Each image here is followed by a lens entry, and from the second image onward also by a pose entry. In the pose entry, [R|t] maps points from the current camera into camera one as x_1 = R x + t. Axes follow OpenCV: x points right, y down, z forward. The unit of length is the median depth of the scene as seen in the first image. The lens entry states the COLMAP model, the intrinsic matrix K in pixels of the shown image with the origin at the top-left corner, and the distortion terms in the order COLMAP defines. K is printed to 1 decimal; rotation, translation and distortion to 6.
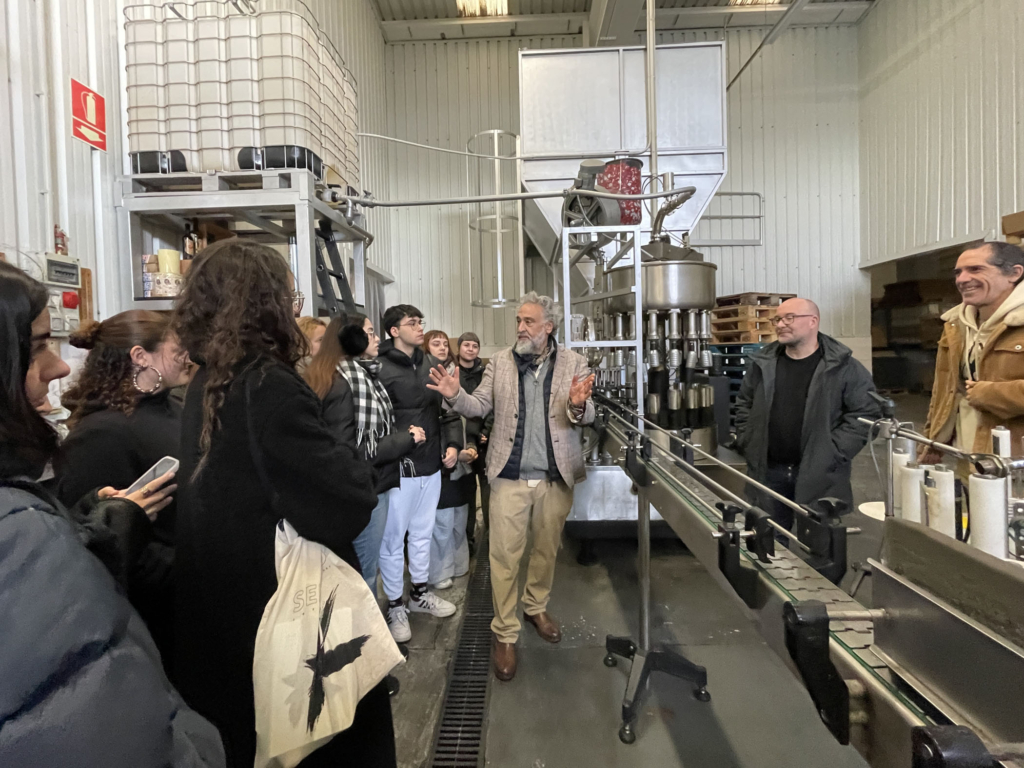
lens RADIAL K [[418.2, 0, 505.8], [0, 418.2, 384.4], [0, 0, 1]] dist [-0.004314, -0.000659]
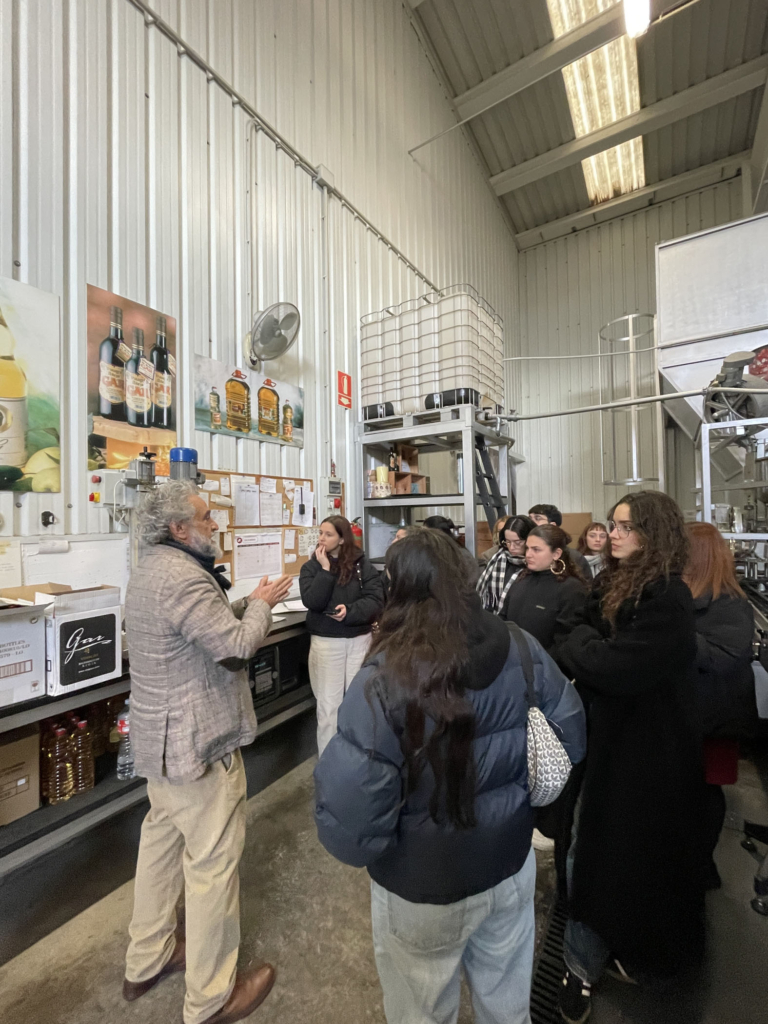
lens RADIAL K [[418.2, 0, 379.1], [0, 418.2, 516.9], [0, 0, 1]] dist [-0.004314, -0.000659]
pose [[0.841760, 0.001281, -0.539851, 0.017418], [-0.034704, 0.998057, -0.051743, -0.055591], [0.538735, 0.062290, 0.840169, -0.292091]]
